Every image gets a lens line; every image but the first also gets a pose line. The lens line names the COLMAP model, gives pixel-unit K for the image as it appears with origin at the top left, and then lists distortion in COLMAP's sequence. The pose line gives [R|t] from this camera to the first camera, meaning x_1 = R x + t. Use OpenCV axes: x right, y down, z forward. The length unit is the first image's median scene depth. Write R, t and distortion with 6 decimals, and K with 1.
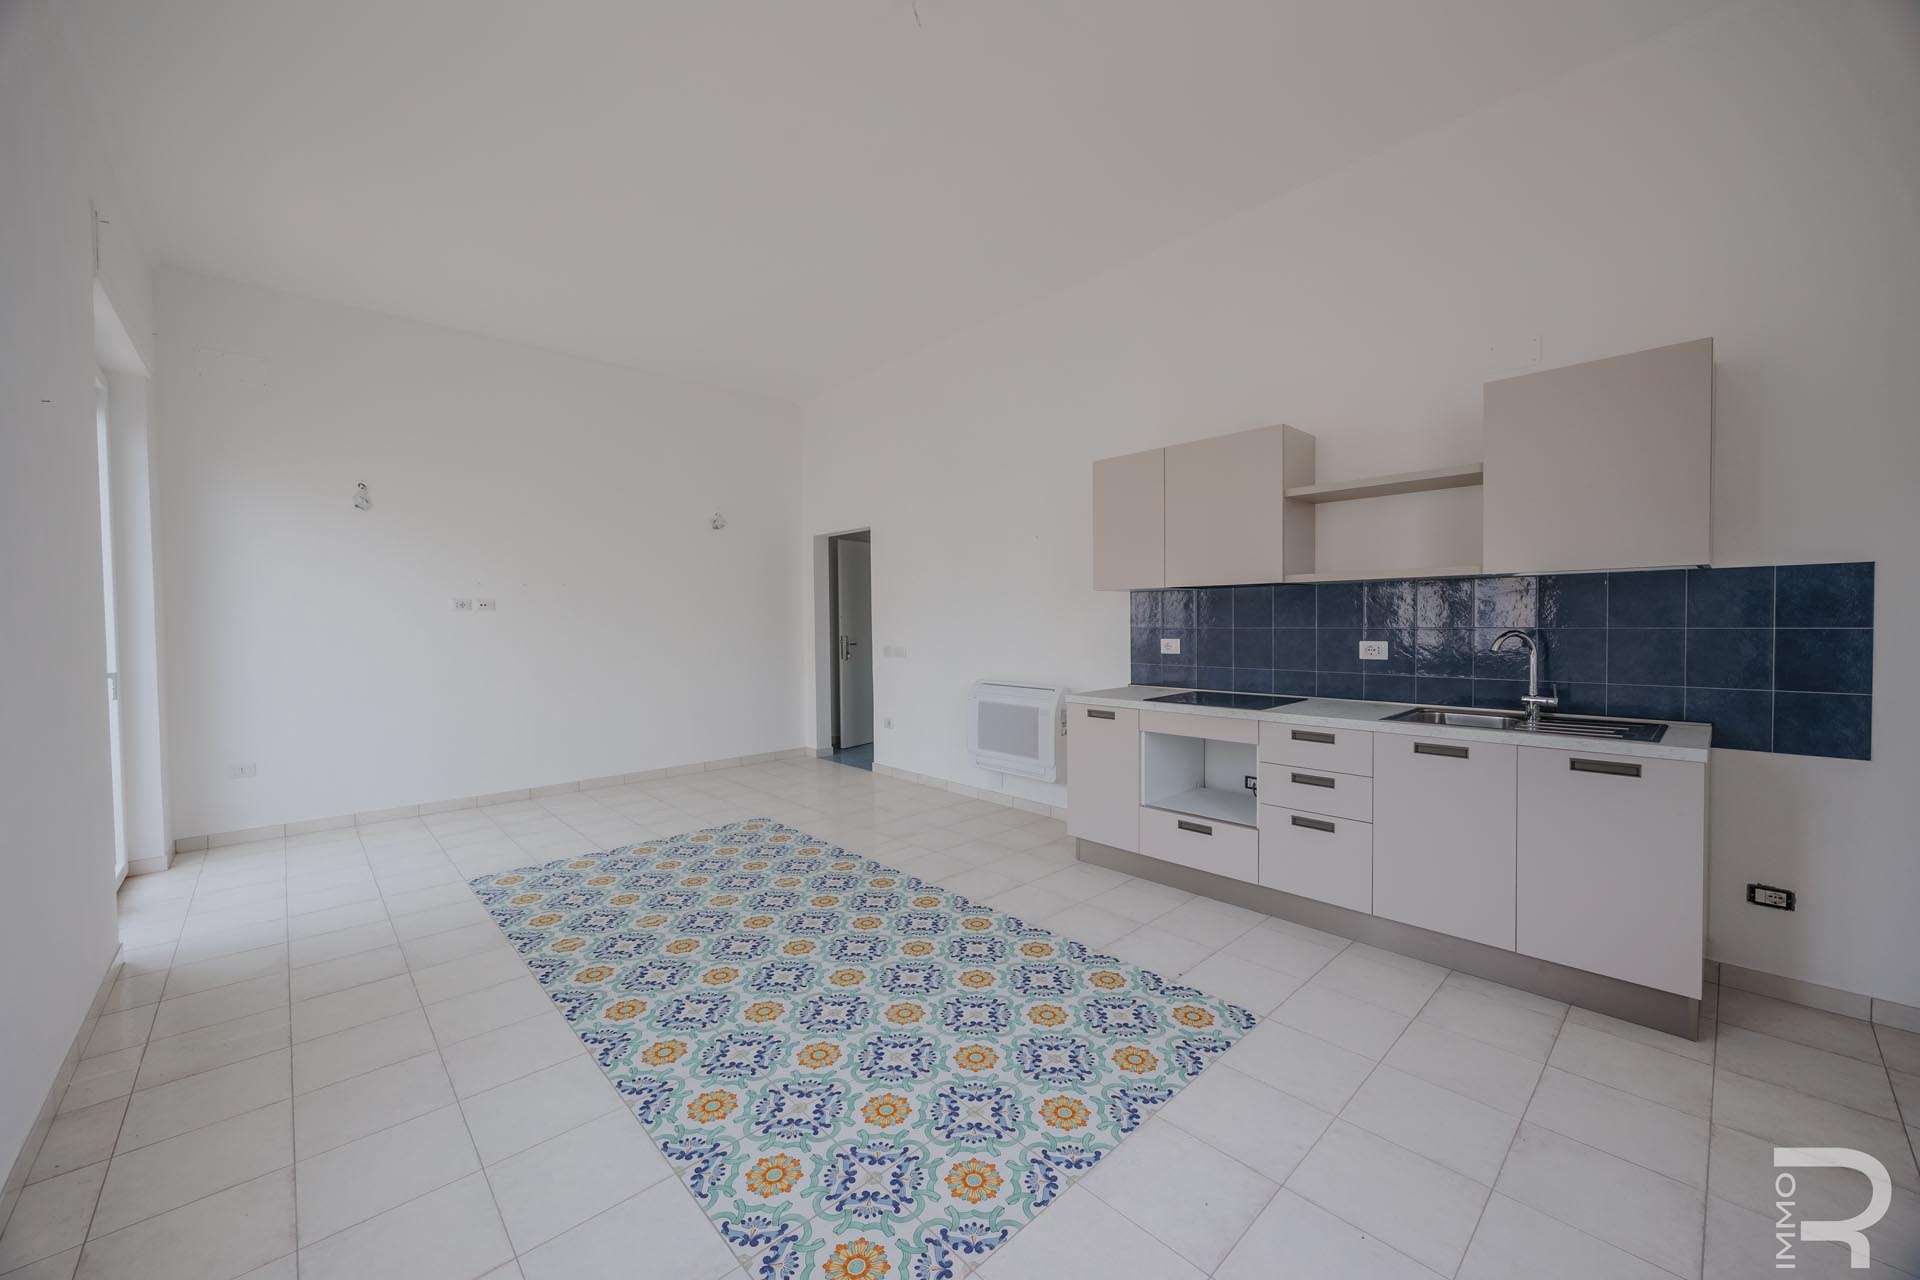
lens RADIAL K [[730.6, 0, 961.7], [0, 730.6, 634.1], [0, 0, 1]] dist [-0.002902, -0.000091]
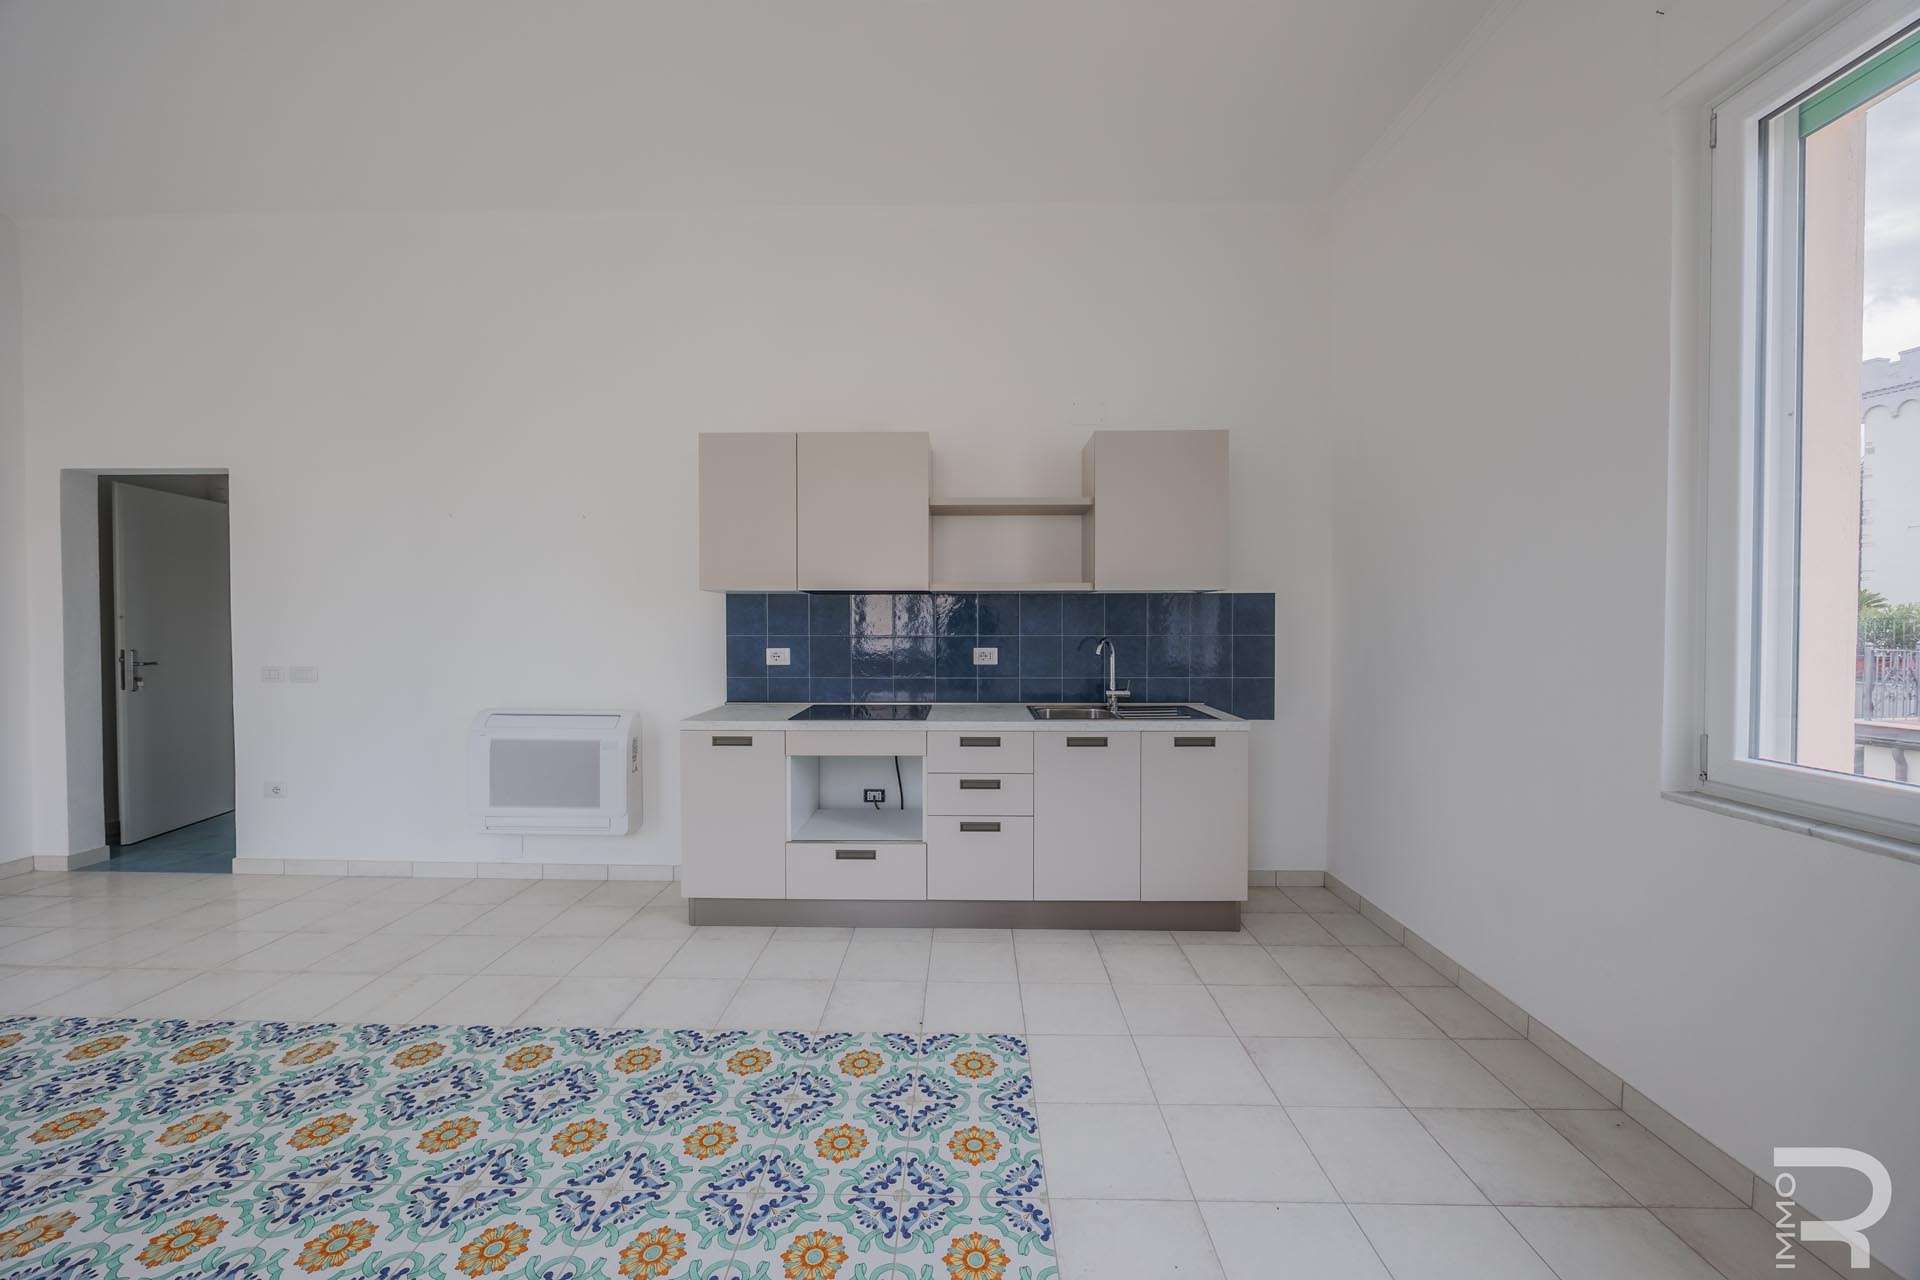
lens RADIAL K [[730.6, 0, 961.7], [0, 730.6, 634.1], [0, 0, 1]] dist [-0.002902, -0.000091]
pose [[0.697799, 0.001515, 0.716292, -0.213178], [0.006403, 0.999945, -0.008354, -0.001981], [-0.716265, 0.010416, 0.697751, 0.232038]]
